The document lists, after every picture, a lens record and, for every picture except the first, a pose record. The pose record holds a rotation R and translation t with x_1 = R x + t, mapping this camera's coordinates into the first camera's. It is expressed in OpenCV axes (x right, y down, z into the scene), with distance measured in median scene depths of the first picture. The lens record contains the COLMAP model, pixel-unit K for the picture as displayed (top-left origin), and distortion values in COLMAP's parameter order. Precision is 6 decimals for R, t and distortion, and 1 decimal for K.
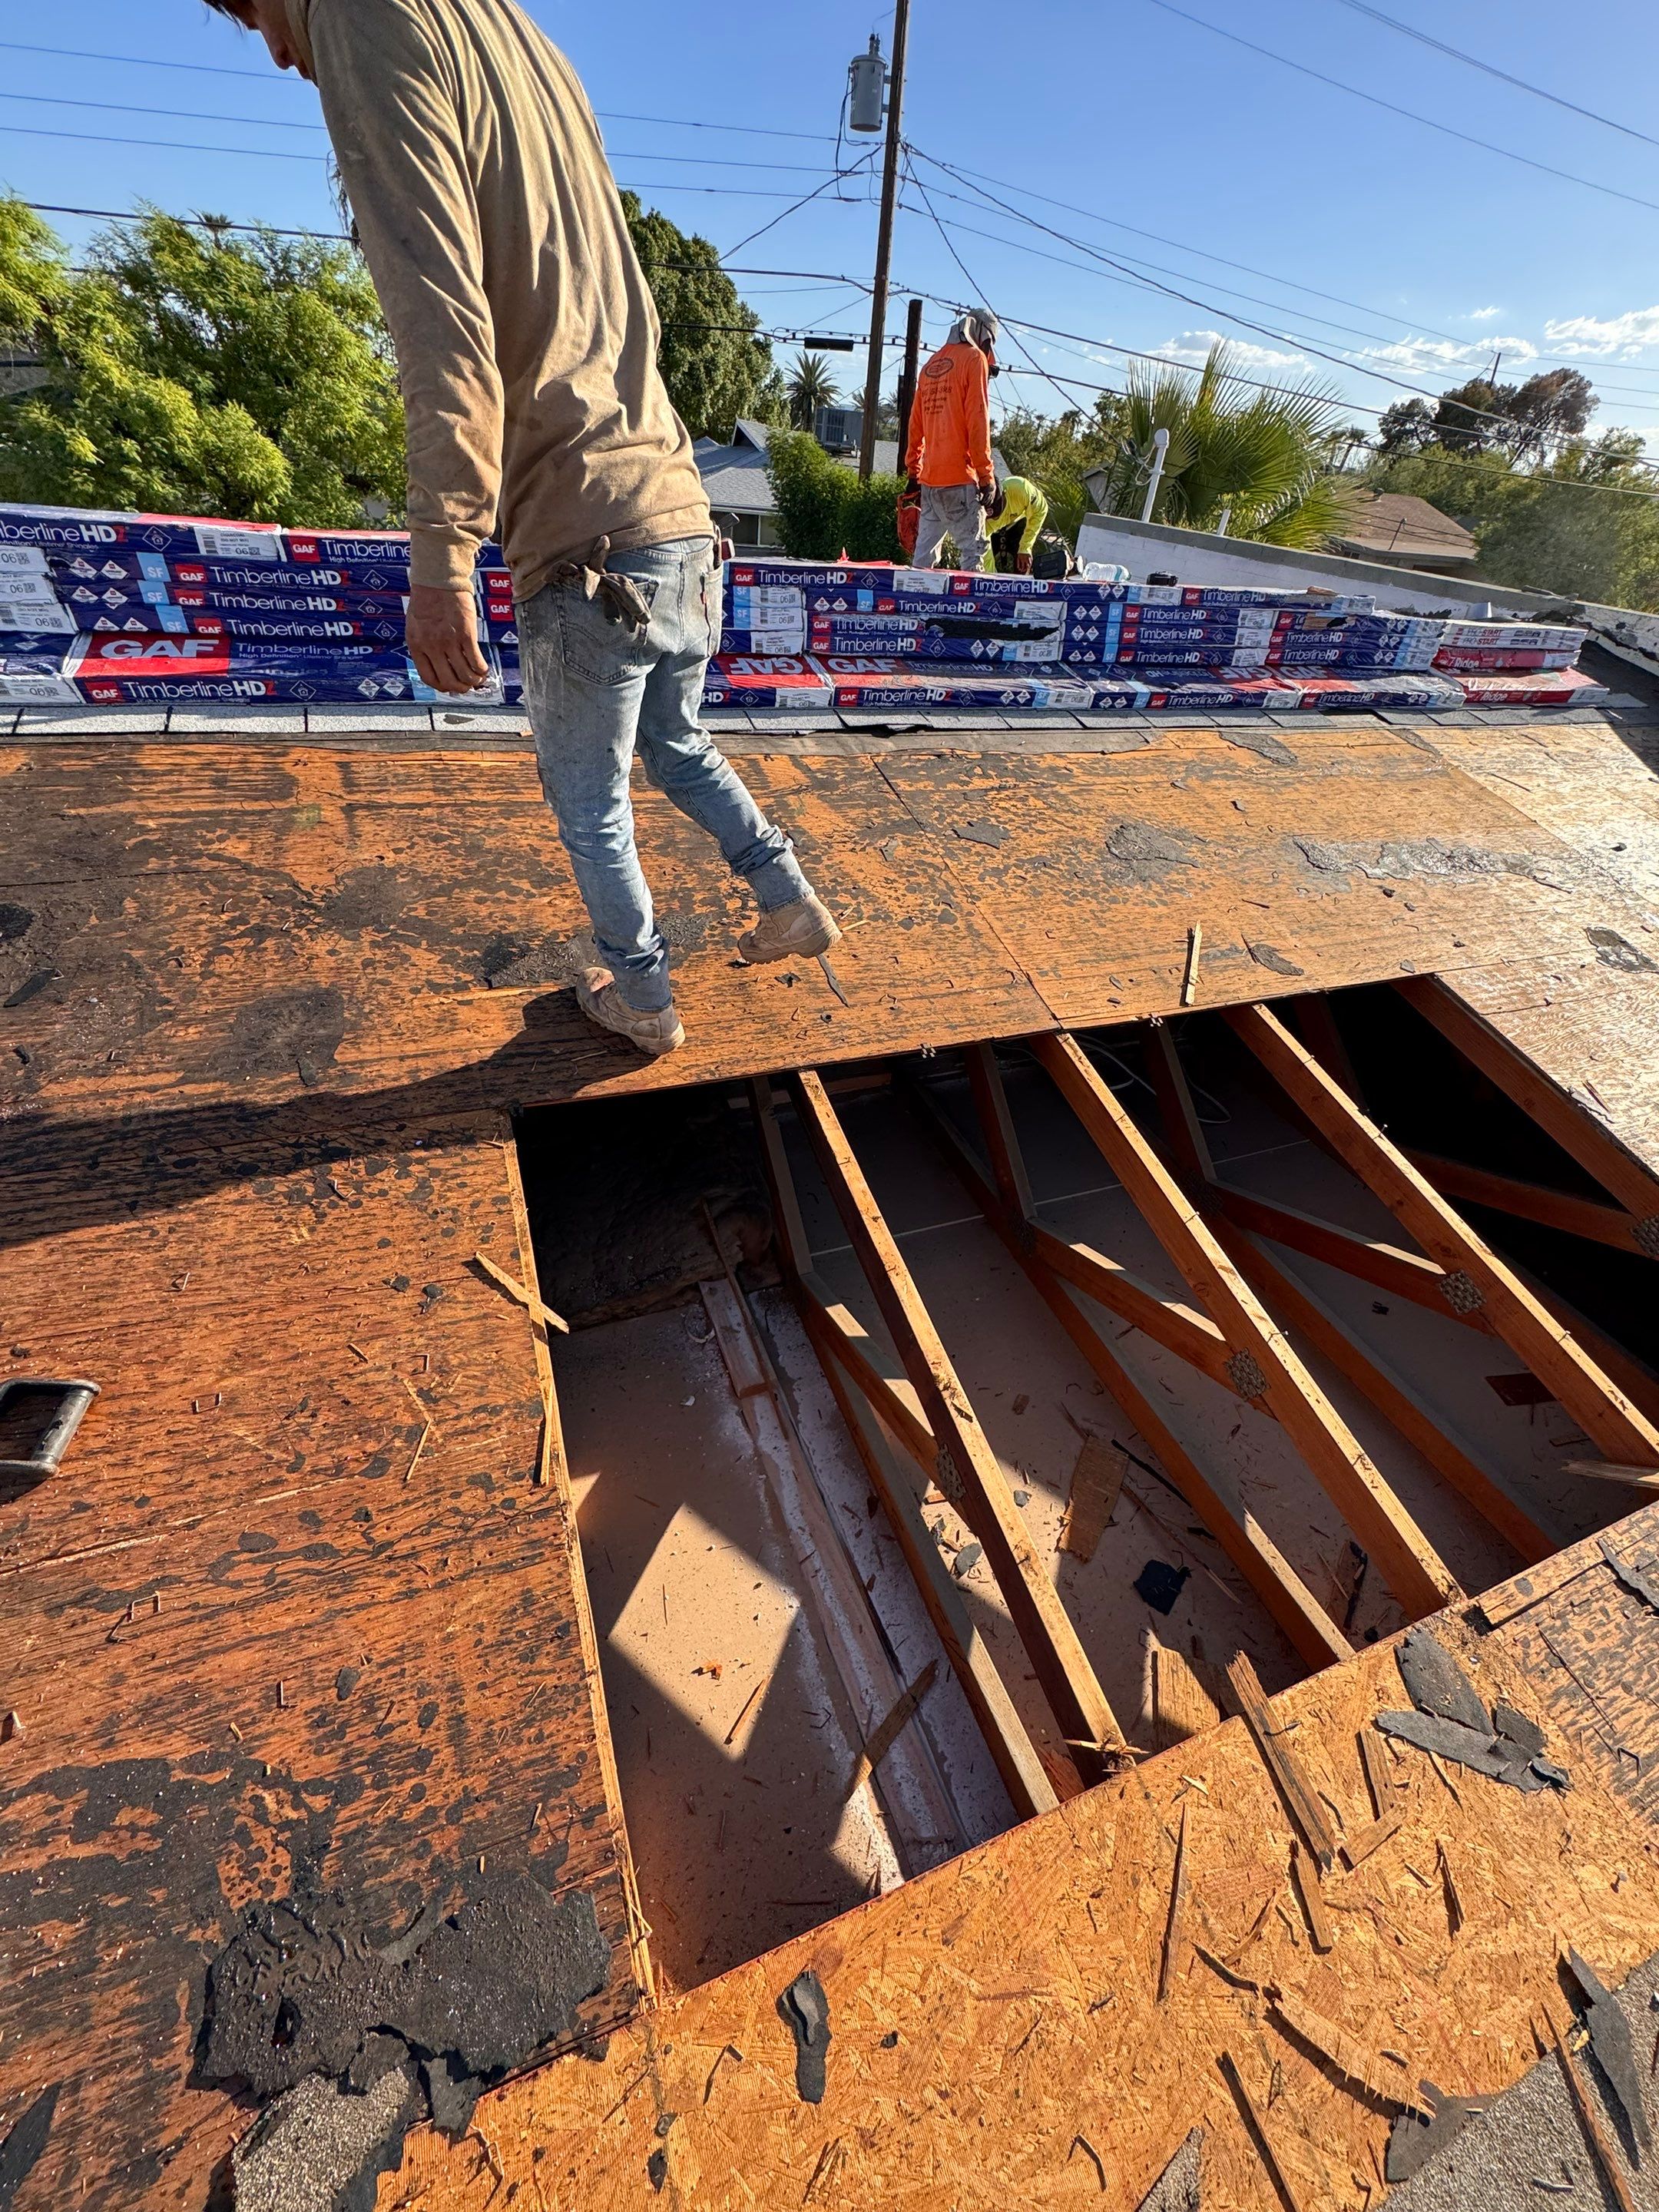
lens RADIAL K [[879.9, 0, 829.5], [0, 879.9, 1106.0], [0, 0, 1]] dist [-0.000790, -0.000052]
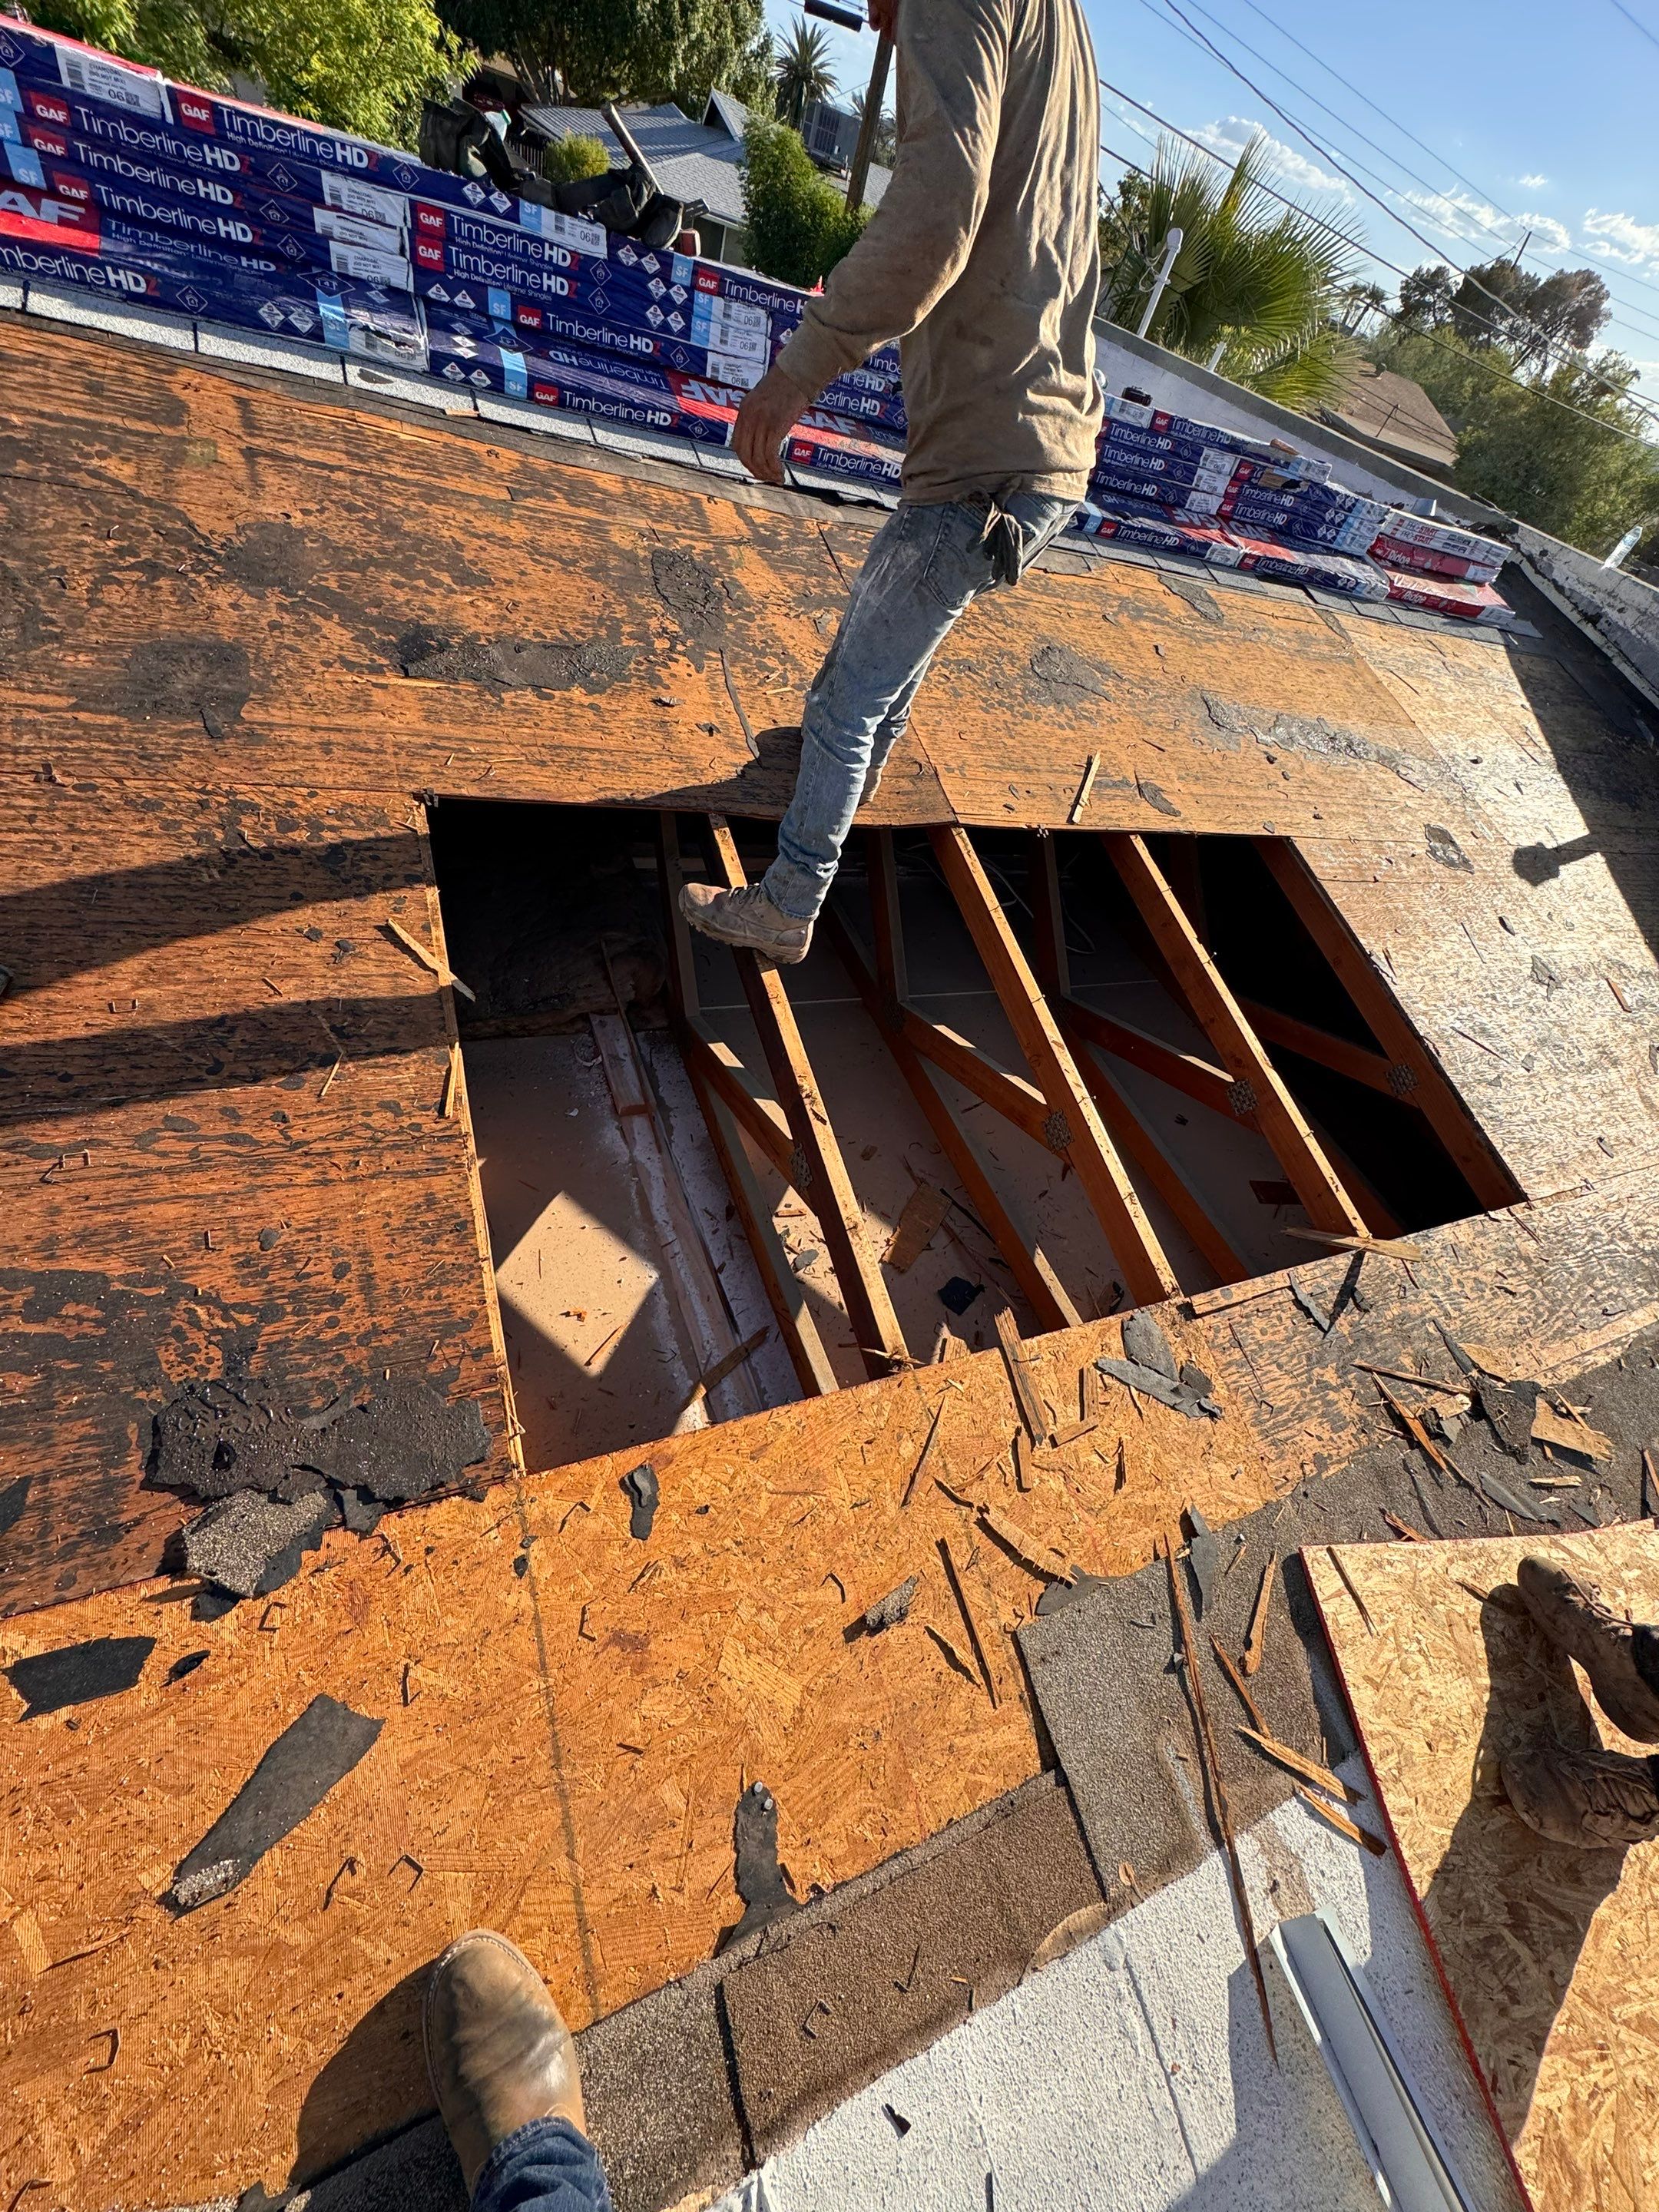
lens RADIAL K [[879.9, 0, 829.5], [0, 879.9, 1106.0], [0, 0, 1]] dist [-0.000790, -0.000052]
pose [[0.983163, 0.116933, 0.140416, -0.000954], [-0.140102, 0.975706, 0.168431, 0.101516], [-0.117309, -0.185267, 0.975661, -0.106776]]
